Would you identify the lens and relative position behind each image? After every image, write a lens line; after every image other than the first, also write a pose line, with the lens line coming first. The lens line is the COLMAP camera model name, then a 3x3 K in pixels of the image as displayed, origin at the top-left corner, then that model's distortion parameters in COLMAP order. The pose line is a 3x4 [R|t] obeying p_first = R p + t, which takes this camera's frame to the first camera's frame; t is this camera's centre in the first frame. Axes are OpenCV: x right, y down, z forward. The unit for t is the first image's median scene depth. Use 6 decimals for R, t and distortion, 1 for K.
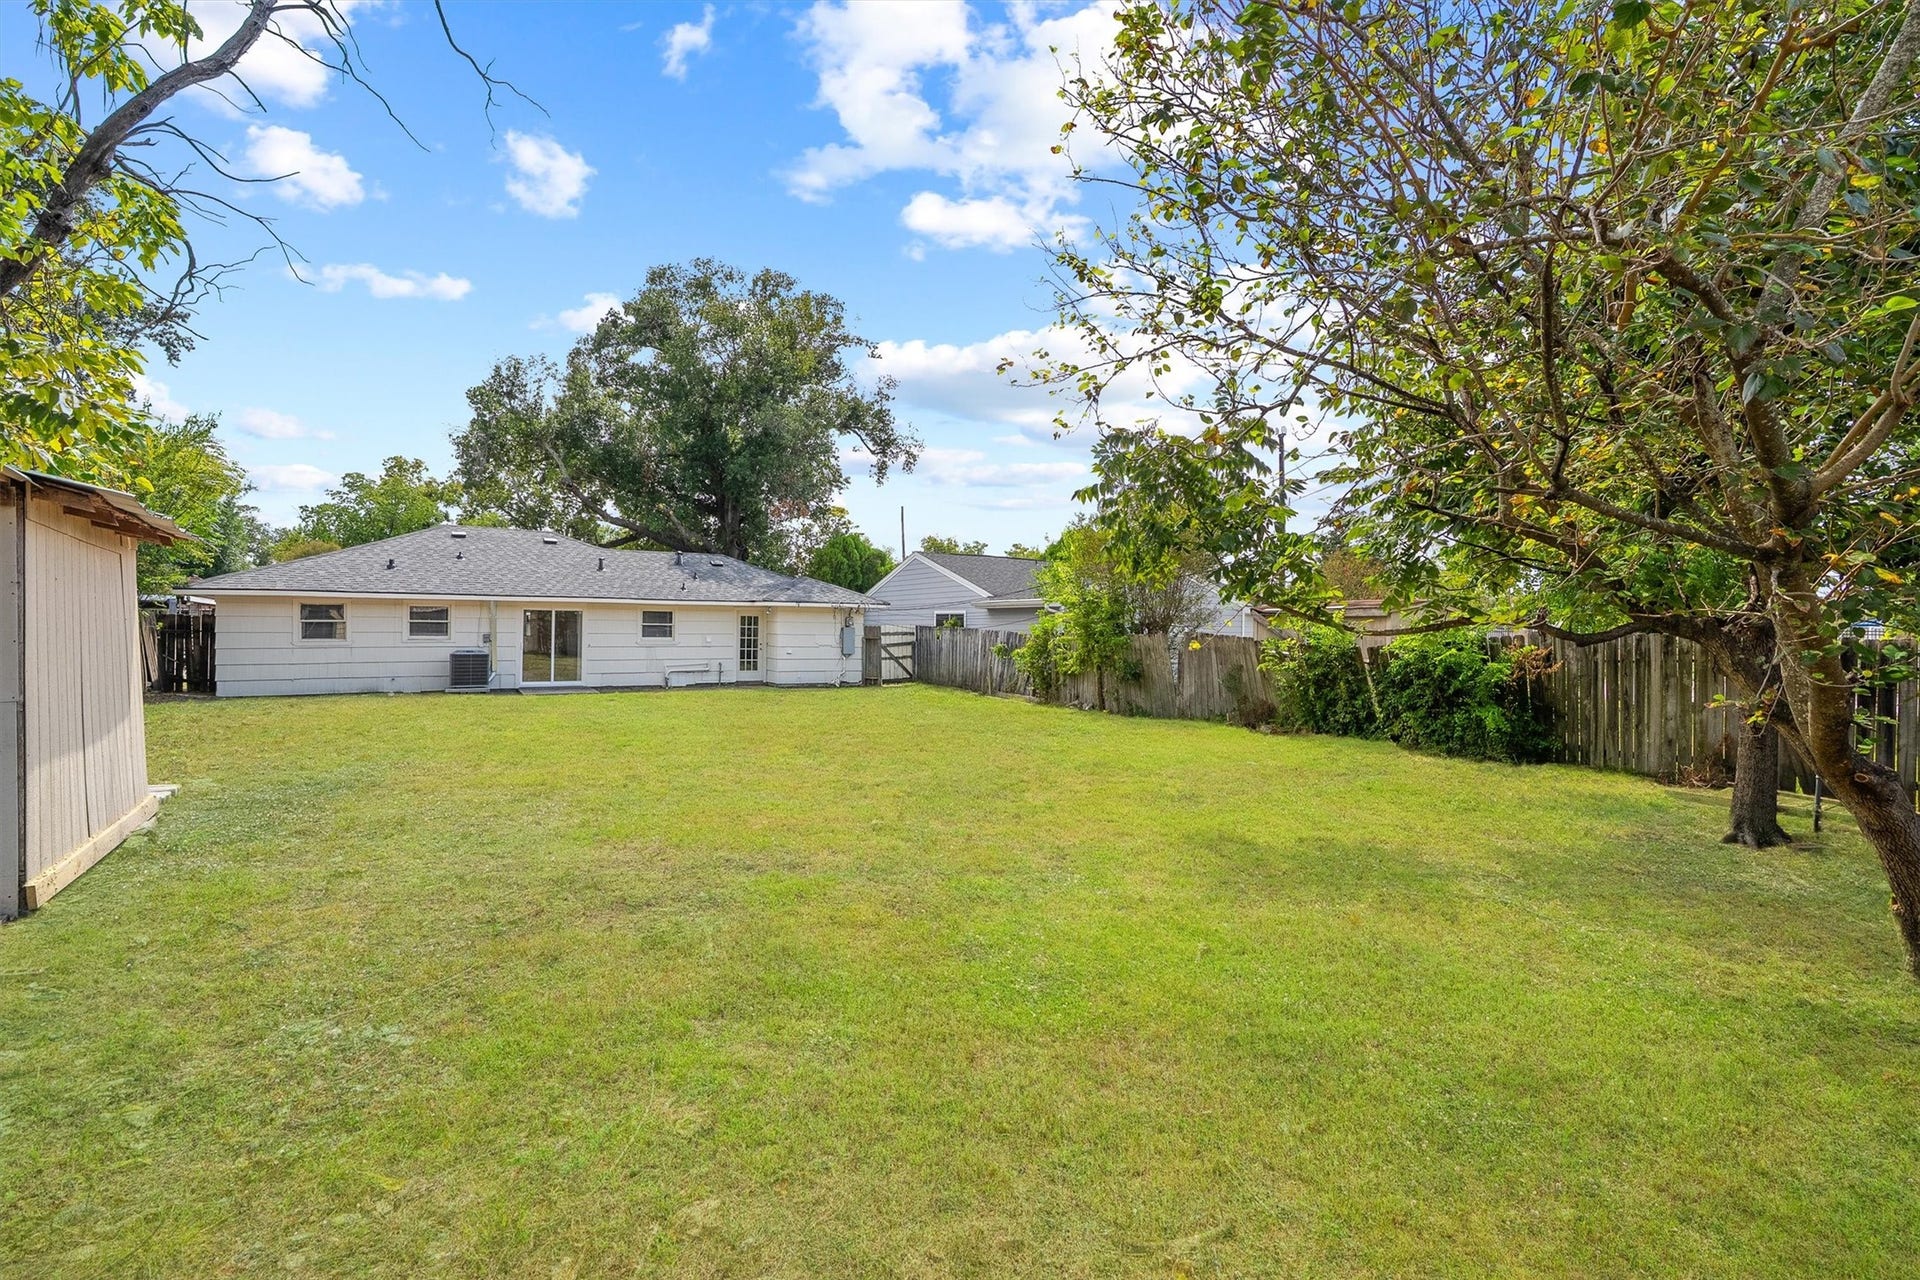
lens RADIAL K [[858.7, 0, 961.6], [0, 858.7, 641.2], [0, 0, 1]] dist [-0.008824, 0.006328]
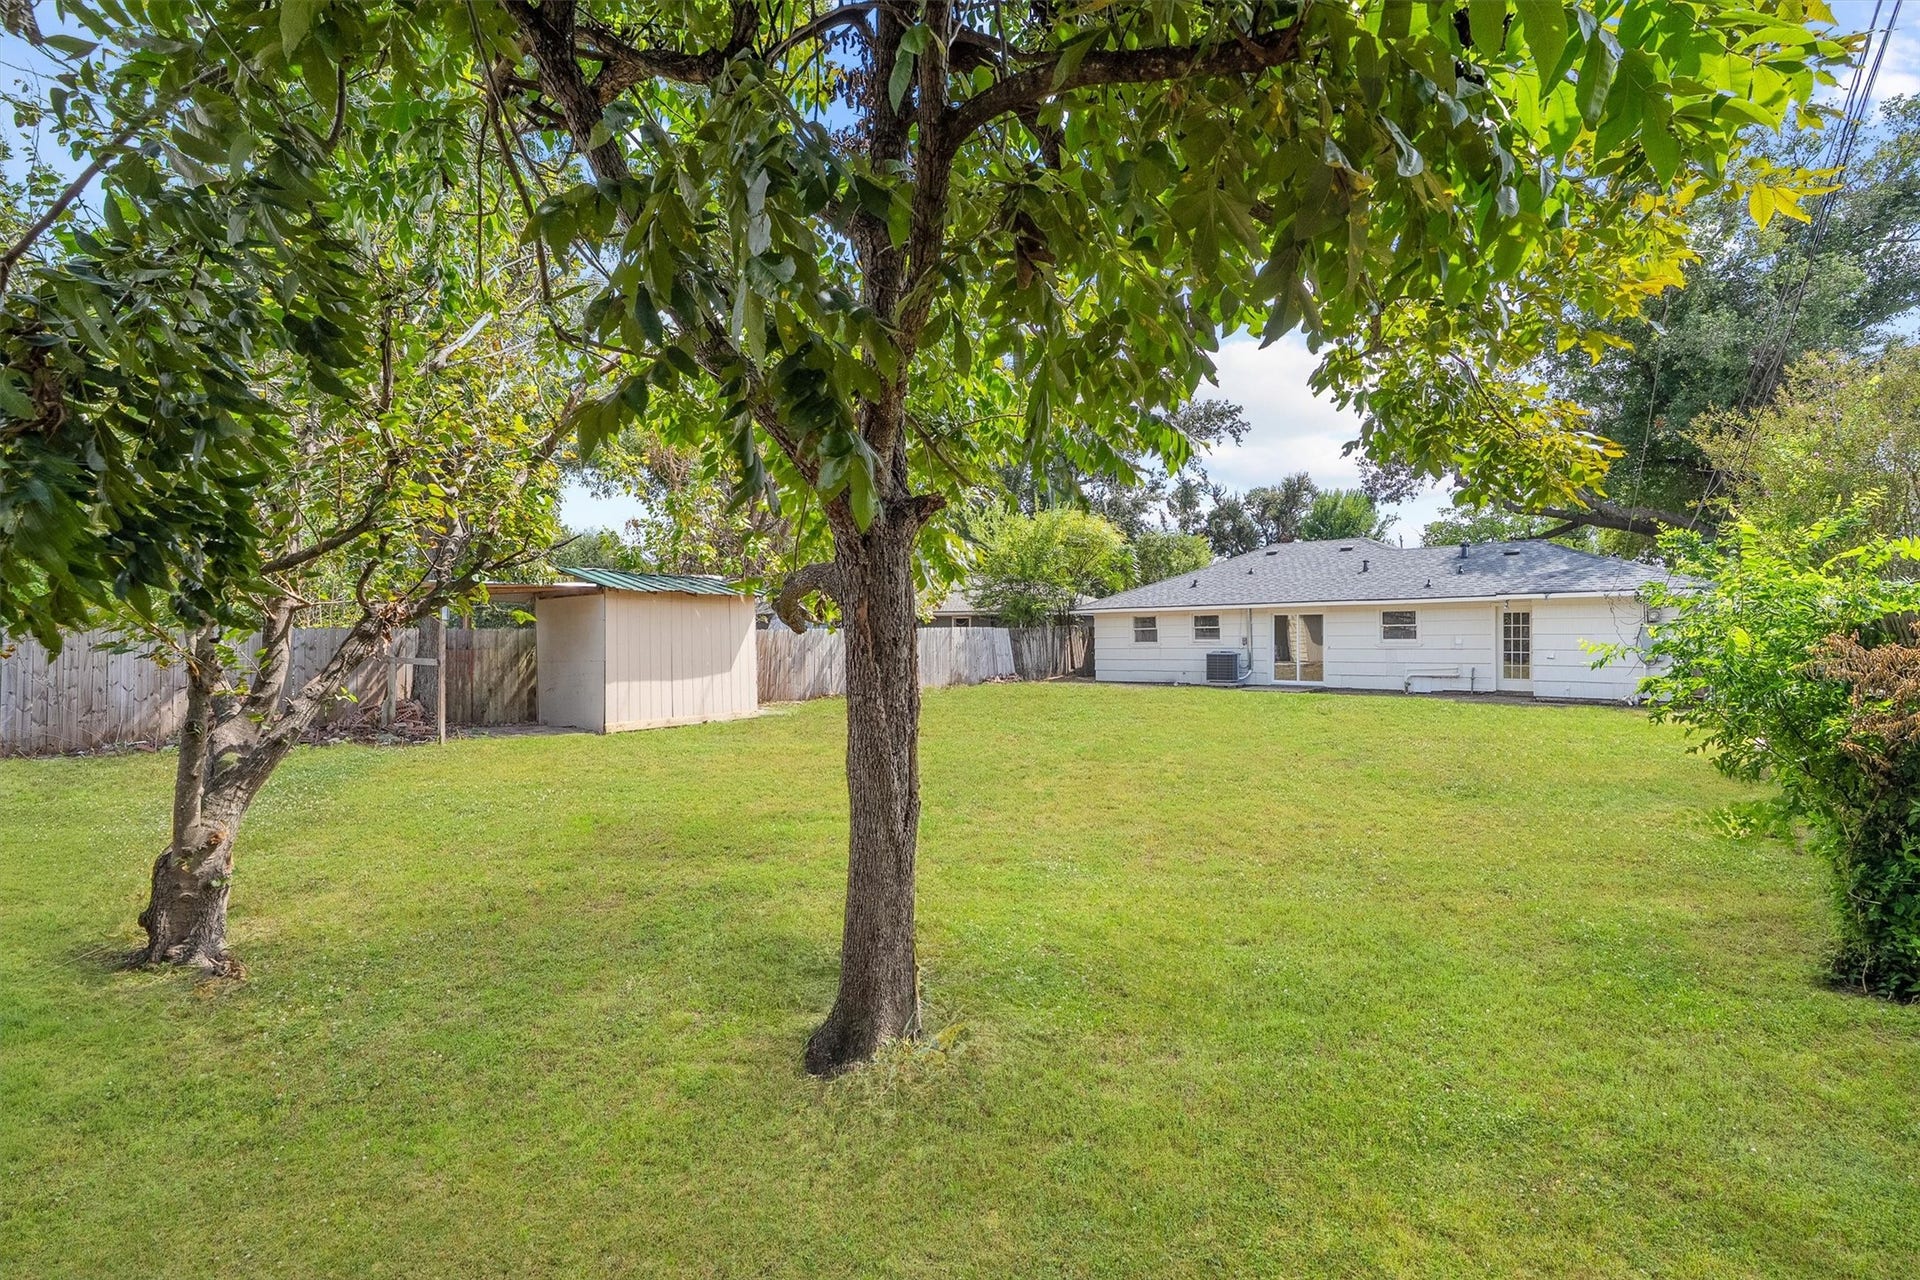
lens RADIAL K [[858.7, 0, 961.6], [0, 858.7, 641.2], [0, 0, 1]] dist [-0.008824, 0.006328]
pose [[0.279194, -0.005279, -0.960220, 0.386601], [-0.000950, 0.999983, -0.005774, 0.003374], [0.960234, 0.002524, 0.279184, 0.254585]]
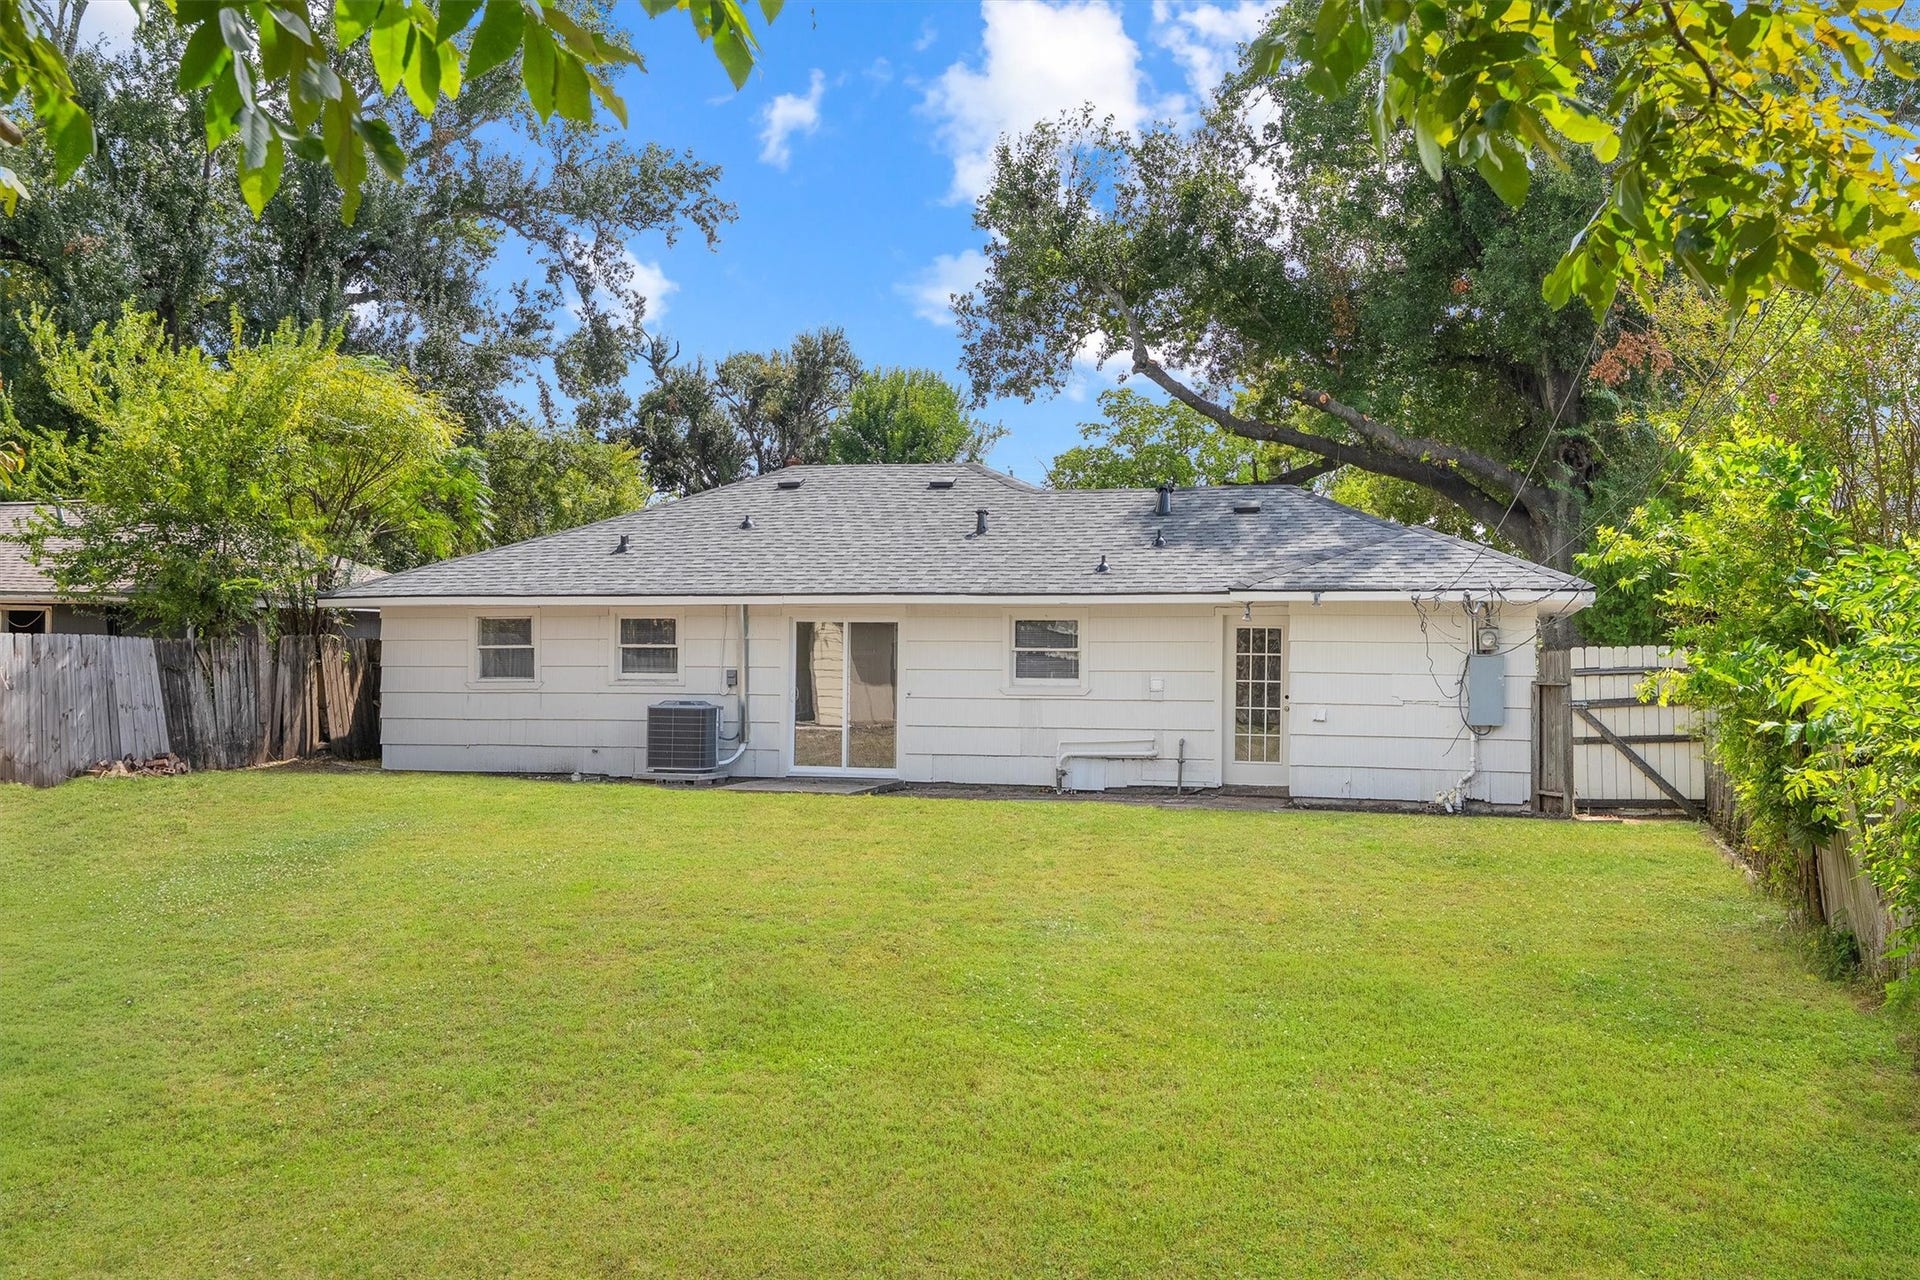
lens RADIAL K [[1868.1, 0, 972.8], [0, 1868.1, 660.5], [0, 0, 1]] dist [0.002282, -0.014588]
pose [[0.677230, -0.004017, -0.735761, 0.313082], [-0.010666, 0.999826, -0.015276, 0.001242], [0.735694, 0.018193, 0.677069, 0.288270]]
